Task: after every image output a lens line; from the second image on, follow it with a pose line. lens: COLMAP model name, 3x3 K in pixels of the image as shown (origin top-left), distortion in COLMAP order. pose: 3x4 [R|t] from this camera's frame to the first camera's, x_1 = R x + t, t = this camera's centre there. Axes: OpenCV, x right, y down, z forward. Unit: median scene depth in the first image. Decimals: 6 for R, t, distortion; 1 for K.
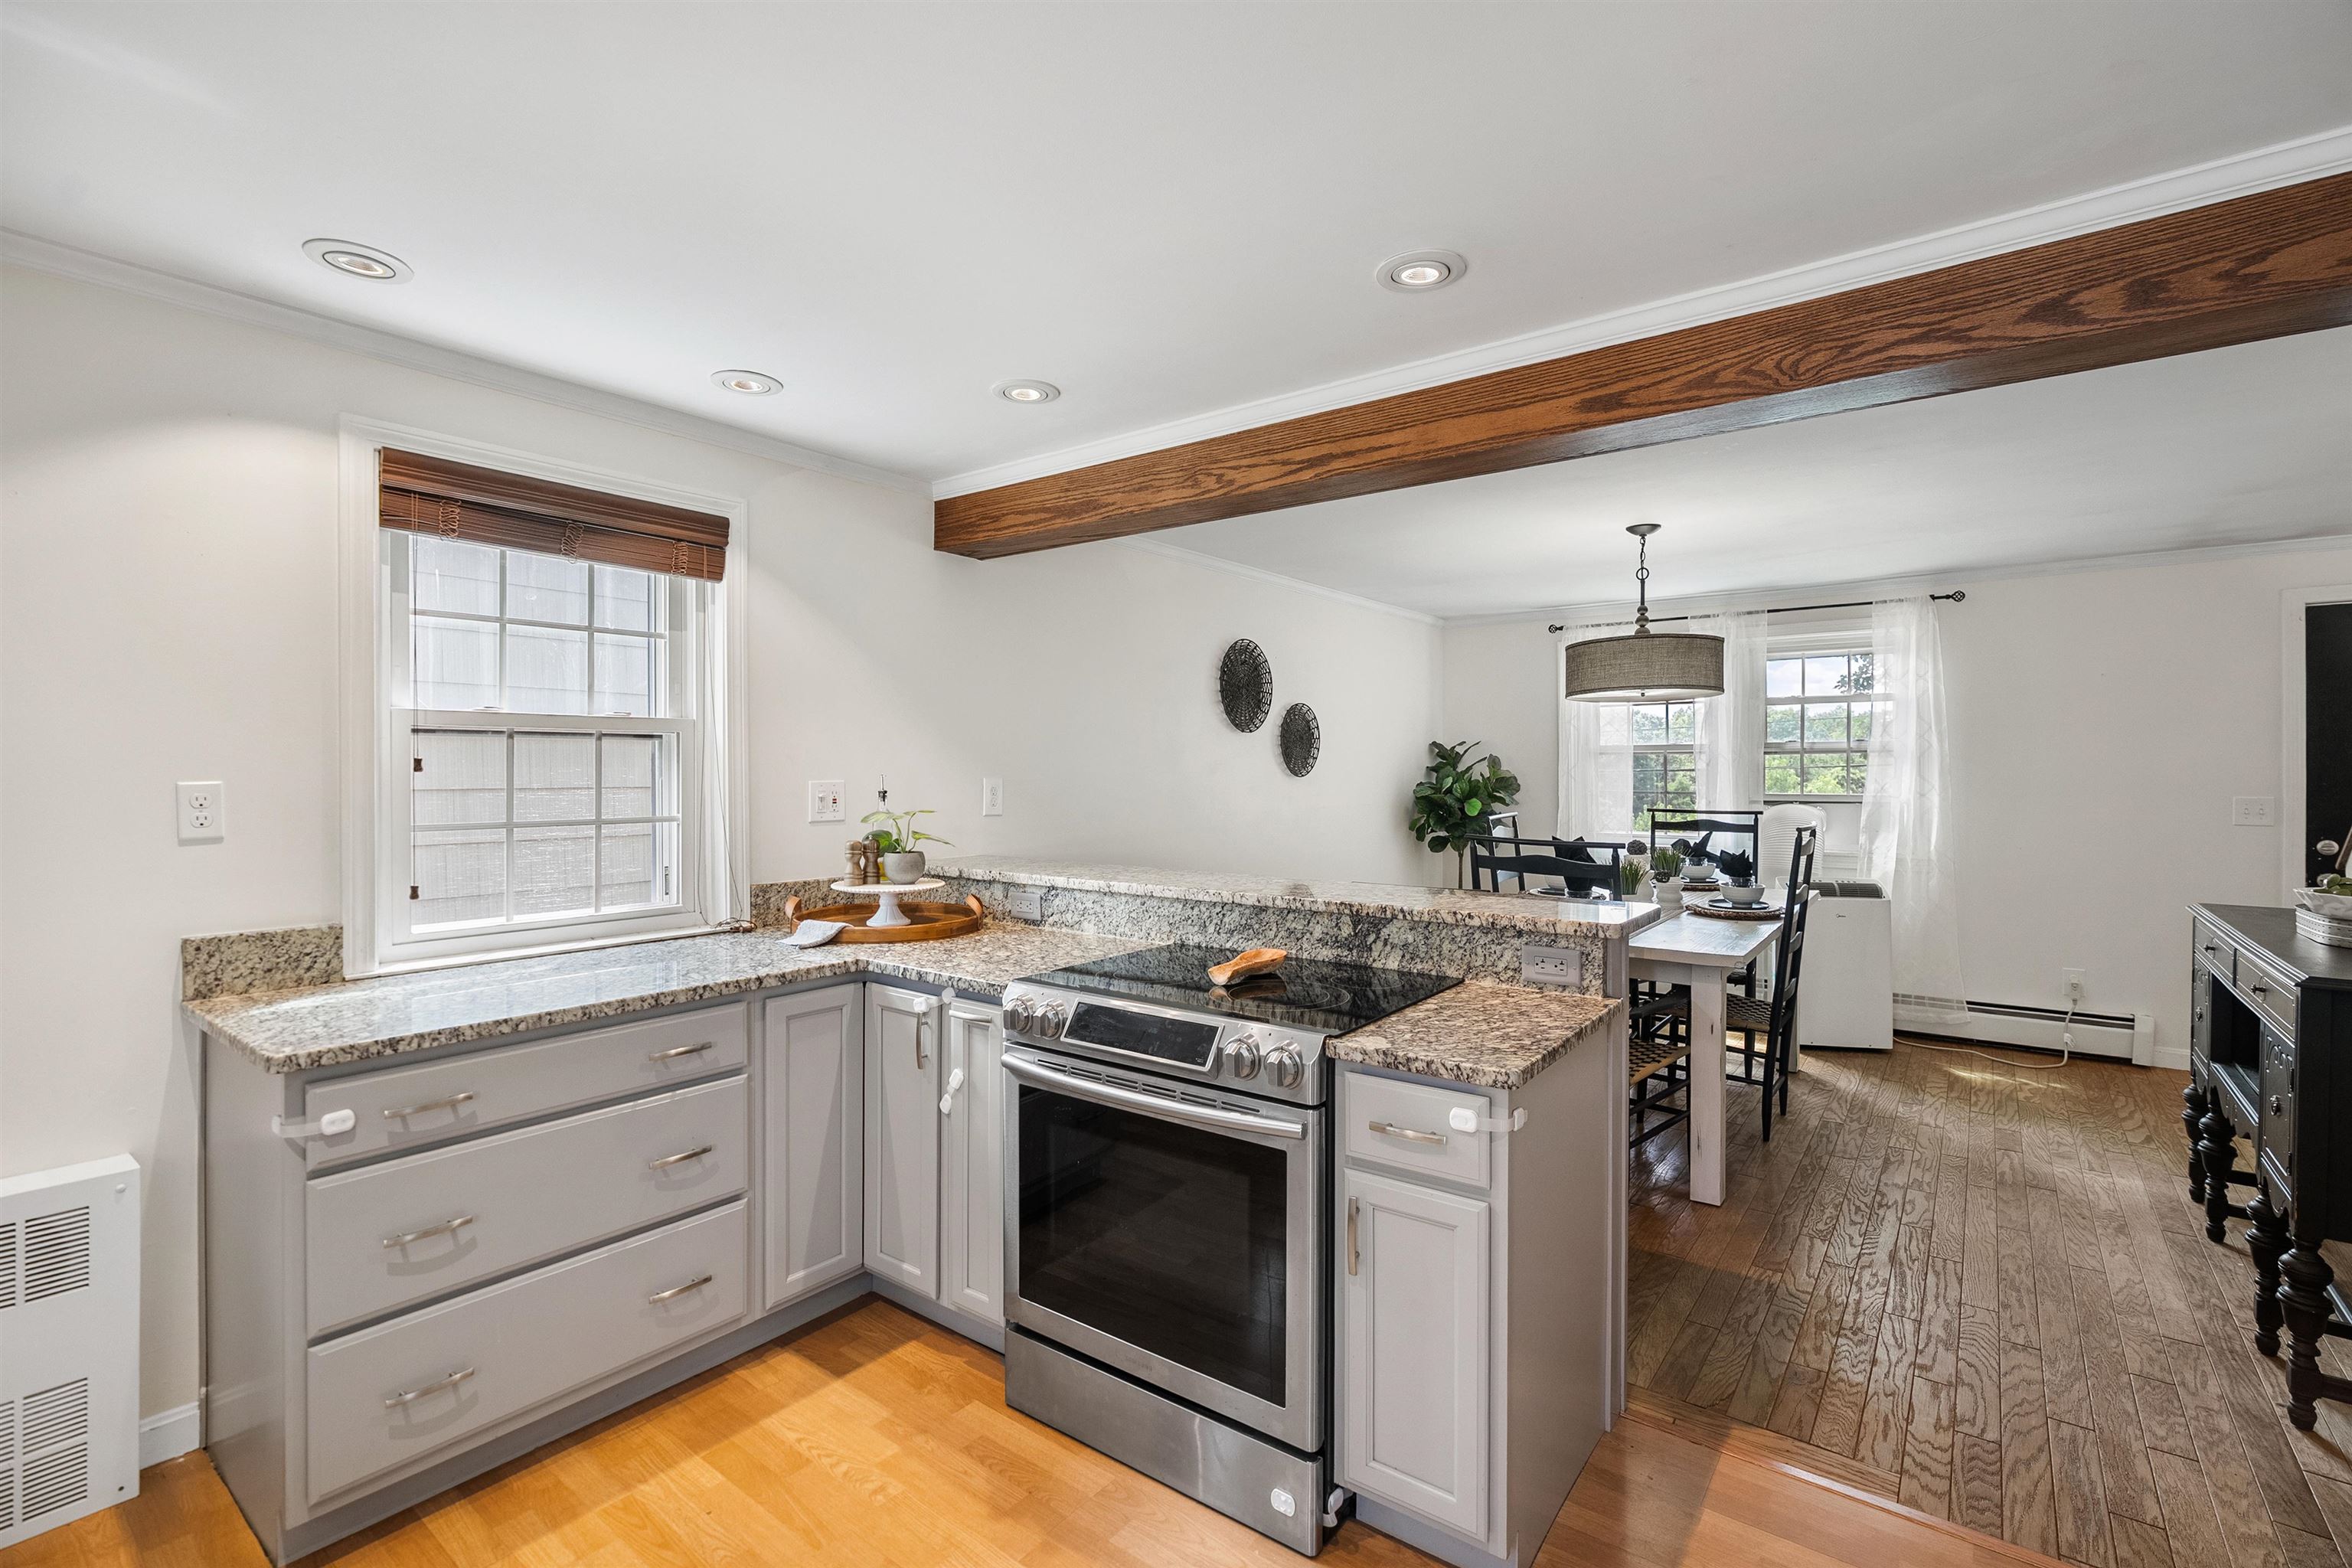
lens RADIAL K [[1053.9, 0, 1179.3], [0, 1053.9, 778.5], [0, 0, 1]] dist [-0.001744, -0.000018]
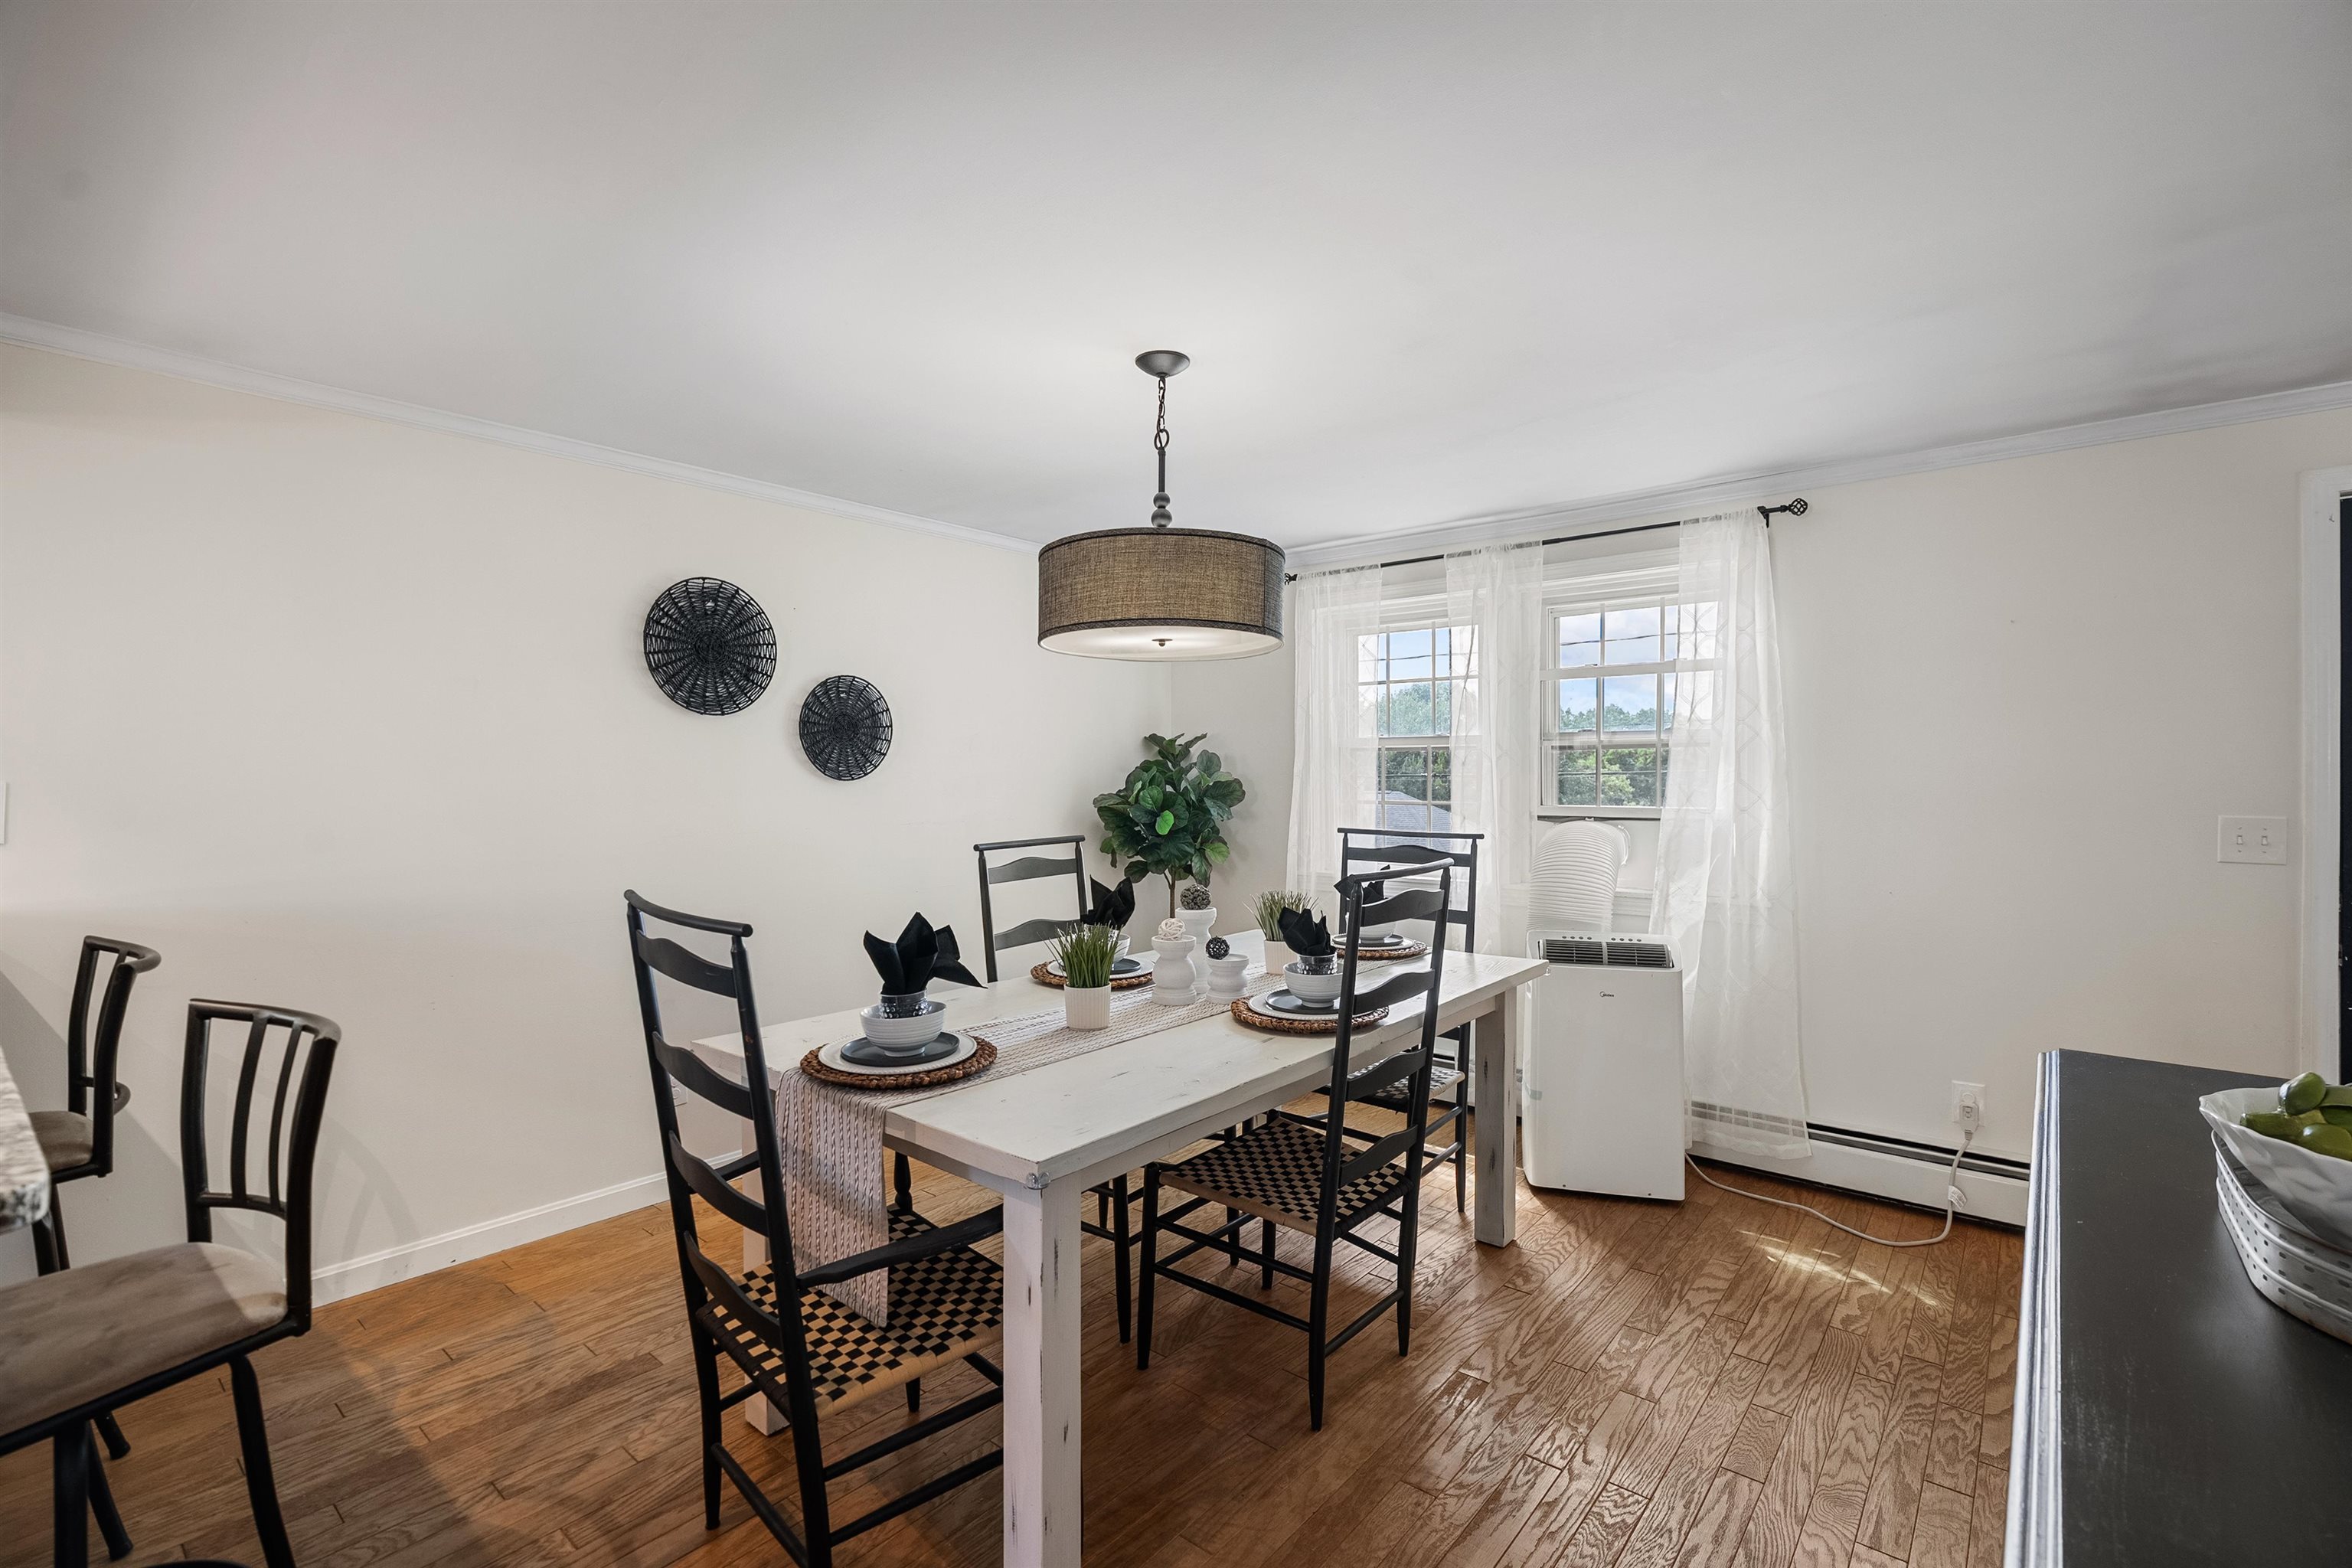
lens RADIAL K [[1061.1, 0, 1159.3], [0, 1061.1, 782.0], [0, 0, 1]] dist [-0.005185, 0.000576]
pose [[0.998948, 0.001254, -0.045850, 0.373849], [-0.001238, 0.999999, 0.000376, -0.001492], [0.045850, -0.000319, 0.998948, 0.323085]]
